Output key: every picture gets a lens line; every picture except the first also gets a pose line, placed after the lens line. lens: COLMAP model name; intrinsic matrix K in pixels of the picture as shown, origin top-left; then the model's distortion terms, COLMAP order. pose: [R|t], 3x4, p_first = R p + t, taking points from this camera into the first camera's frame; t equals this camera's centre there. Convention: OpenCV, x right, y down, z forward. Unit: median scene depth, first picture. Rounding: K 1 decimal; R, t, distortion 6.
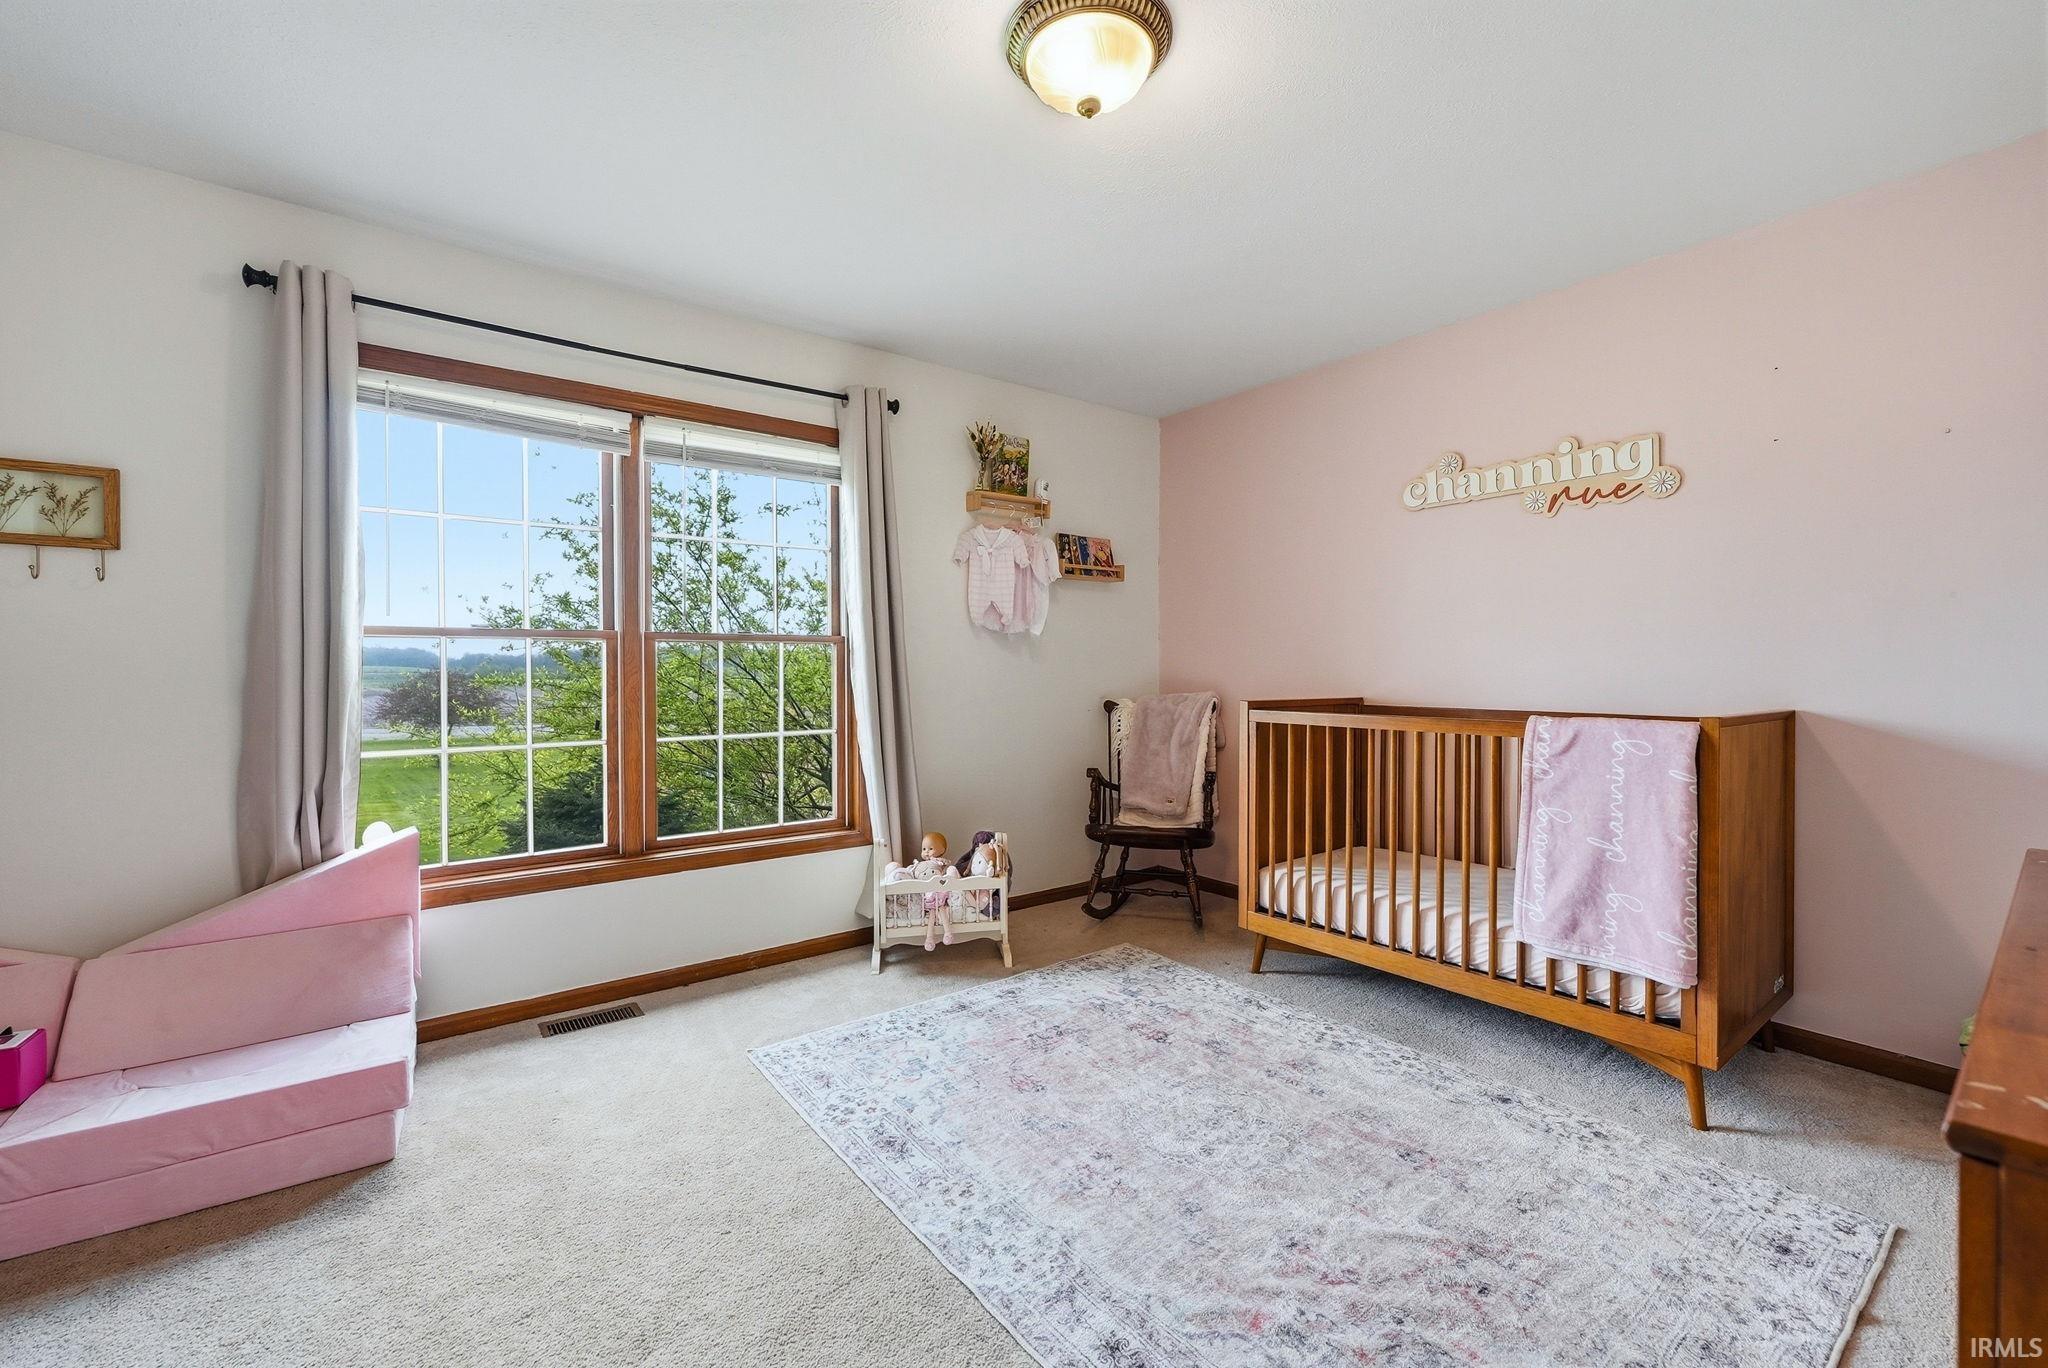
lens RADIAL K [[837.8, 0, 1019.2], [0, 837.8, 688.8], [0, 0, 1]] dist [-0.000599, 0.000486]
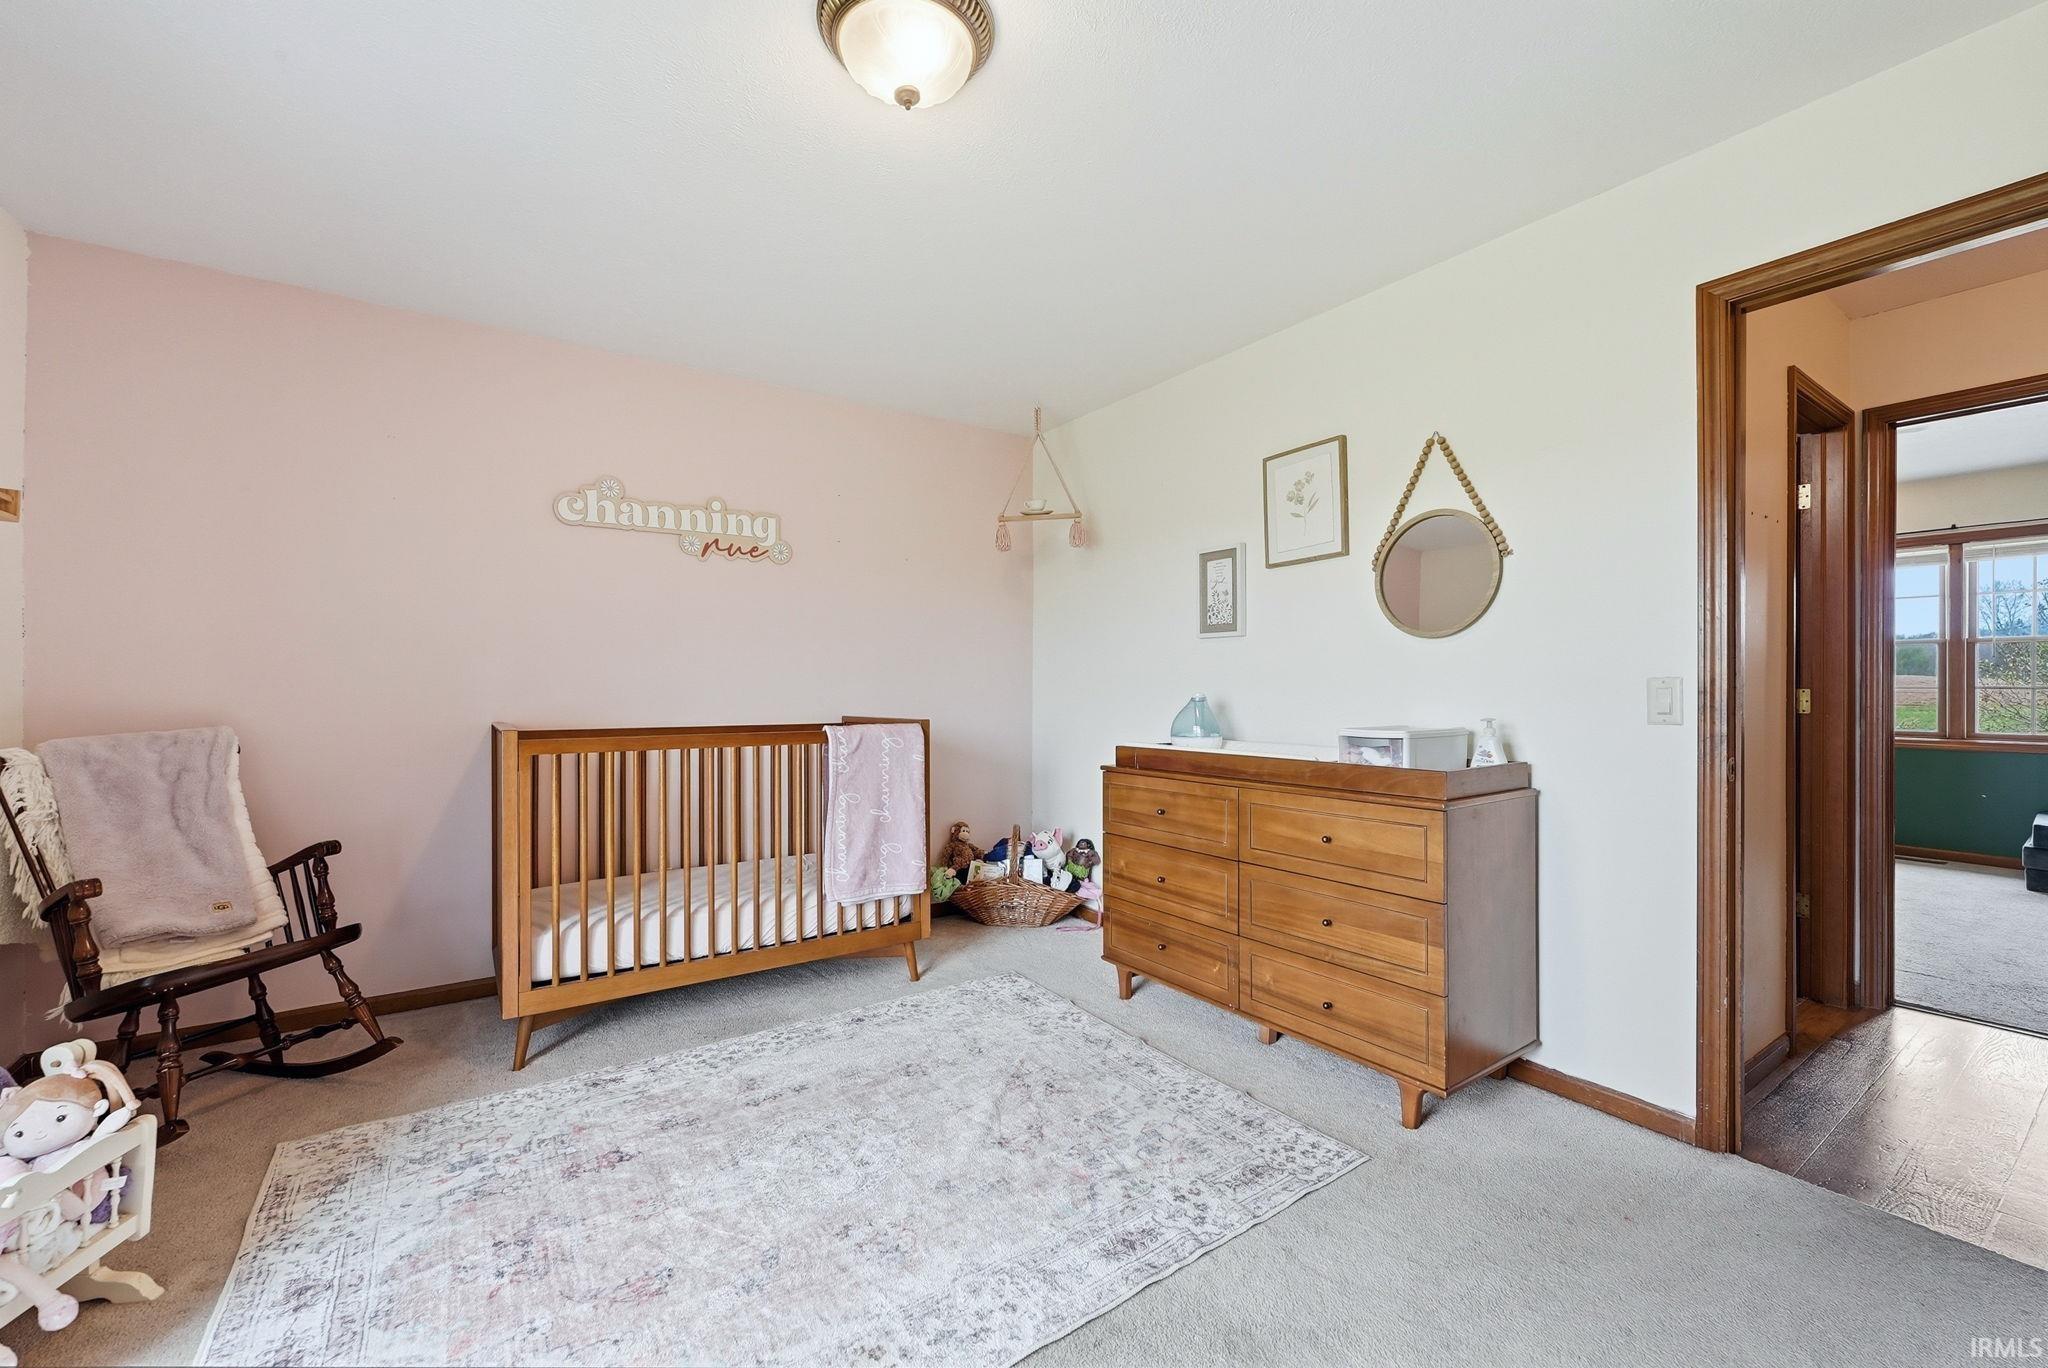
lens RADIAL K [[837.8, 0, 1019.2], [0, 837.8, 688.8], [0, 0, 1]] dist [-0.000599, 0.000486]
pose [[0.041540, -0.001931, 0.999135, -0.578827], [0.021001, 0.999779, 0.001059, -0.017830], [-0.998916, 0.020939, 0.041571, 0.555864]]
